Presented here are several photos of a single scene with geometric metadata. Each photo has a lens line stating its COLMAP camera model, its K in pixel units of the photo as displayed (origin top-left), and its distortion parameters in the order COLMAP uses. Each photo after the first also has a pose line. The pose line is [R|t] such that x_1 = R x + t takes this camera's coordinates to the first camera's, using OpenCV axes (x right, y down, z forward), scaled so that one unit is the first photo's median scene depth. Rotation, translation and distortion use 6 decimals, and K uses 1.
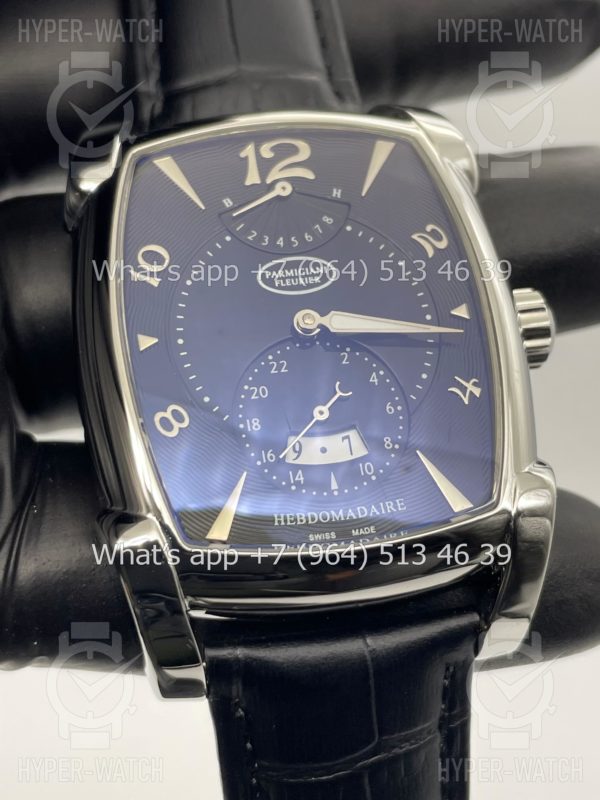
lens RADIAL K [[1309.2, 0, 299.8], [0, 1309.2, 395.9], [0, 0, 1]] dist [0.119081, 0.000000]
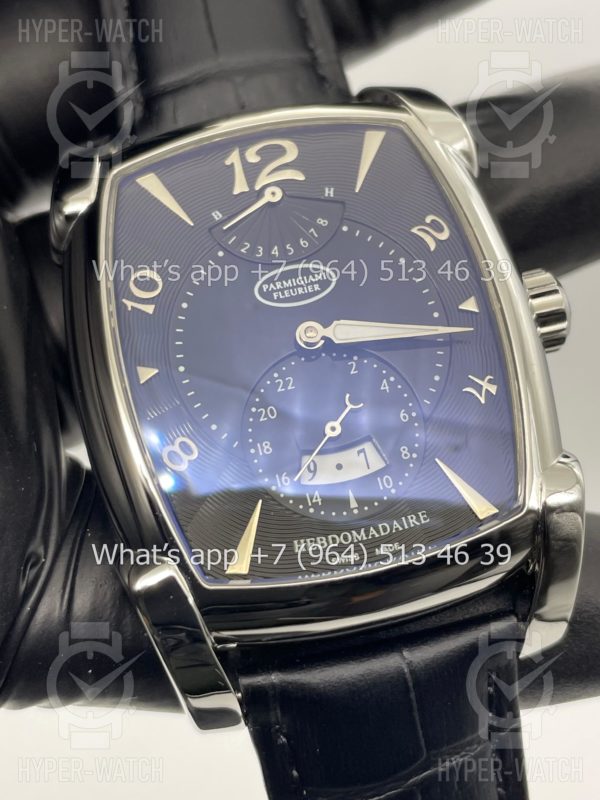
lens RADIAL K [[1309.2, 0, 298.6], [0, 1309.2, 399.8], [0, 0, 1]] dist [0.119081, 0.000000]
pose [[0.994228, -0.098501, -0.042524, 0.033475], [0.101028, 0.992946, 0.062059, -0.069379], [0.036111, -0.065997, 0.997166, 0.035477]]
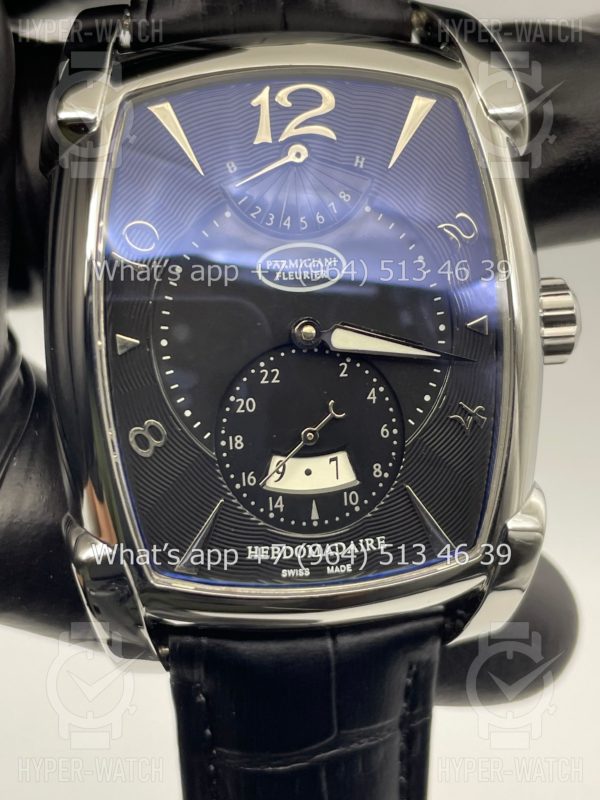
lens RADIAL K [[1309.2, 0, 304.8], [0, 1309.2, 406.2], [0, 0, 1]] dist [0.119081, 0.000000]
pose [[0.994276, 0.105866, 0.014382, -0.002884], [-0.102182, 0.902984, 0.417346, -0.384848], [0.031197, -0.416427, 0.908634, 0.160548]]
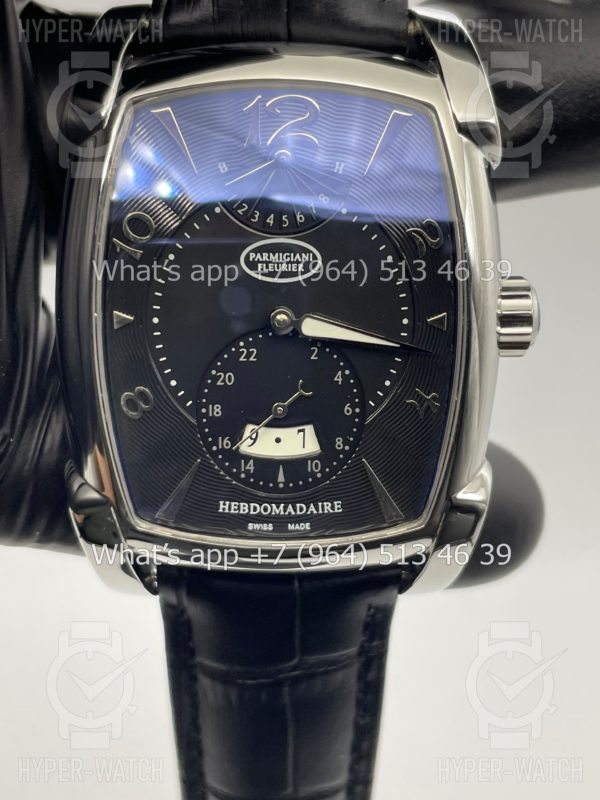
lens RADIAL K [[1309.2, 0, 300.5], [0, 1309.2, 397.3], [0, 0, 1]] dist [0.119081, 0.000000]
pose [[0.981359, 0.179034, -0.069874, 0.101874], [-0.116066, 0.841894, 0.527014, -0.539410], [0.153180, -0.509079, 0.846979, 0.114223]]
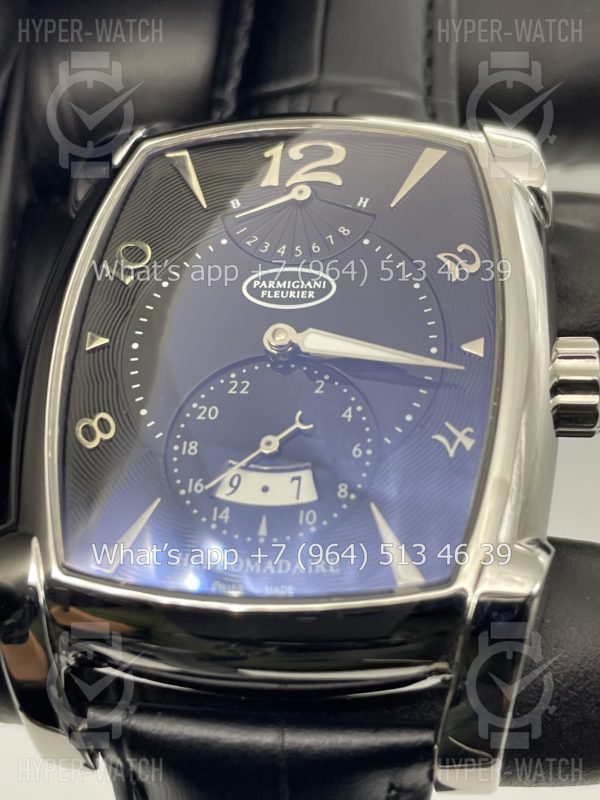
lens RADIAL K [[1309.2, 0, 296.8], [0, 1309.2, 395.0], [0, 0, 1]] dist [0.119081, 0.000000]
pose [[0.938604, 0.101182, -0.329825, 0.294581], [-0.140110, 0.985431, -0.096414, 0.058303], [0.315265, 0.136707, 0.939106, 0.221257]]
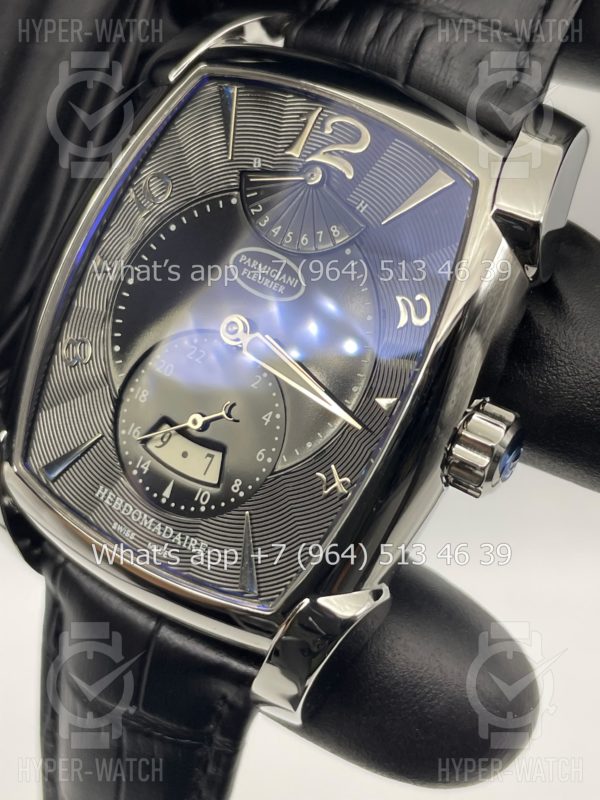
lens RADIAL K [[1309.2, 0, 303.2], [0, 1309.2, 401.6], [0, 0, 1]] dist [0.119081, 0.000000]
pose [[0.715780, 0.538174, -0.445003, 0.480460], [-0.349110, 0.827667, 0.439419, -0.438089], [0.604798, -0.159172, 0.780310, 0.294151]]
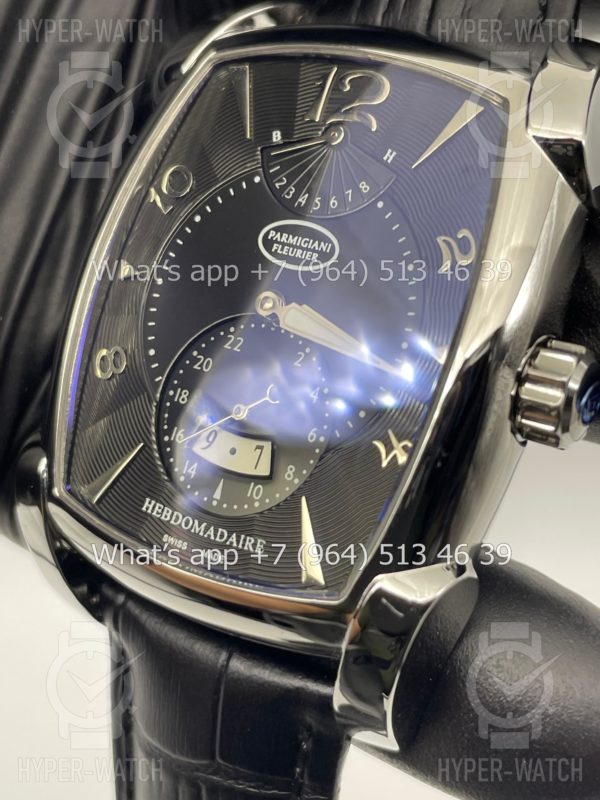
lens RADIAL K [[1309.2, 0, 292.3], [0, 1309.2, 385.5], [0, 0, 1]] dist [0.119081, 0.000000]
pose [[0.715526, 0.366576, -0.594680, 0.544979], [-0.205143, 0.923989, 0.322741, -0.287394], [0.667787, -0.108935, 0.736338, 0.369744]]
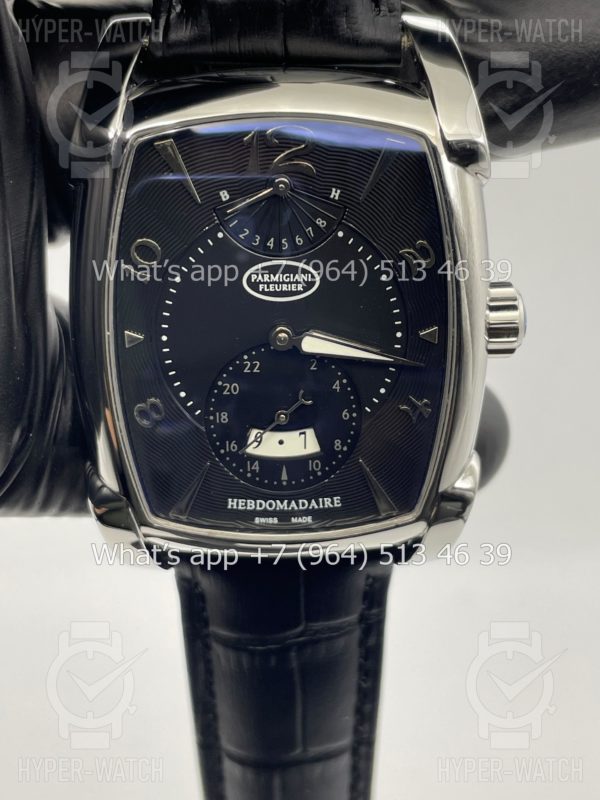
lens RADIAL K [[1309.2, 0, 303.7], [0, 1309.2, 395.3], [0, 0, 1]] dist [0.119081, 0.000000]
pose [[0.983847, 0.173549, -0.043875, 0.078914], [-0.104985, 0.757926, 0.643837, -0.714088], [0.144991, -0.628831, 0.763904, 0.147878]]
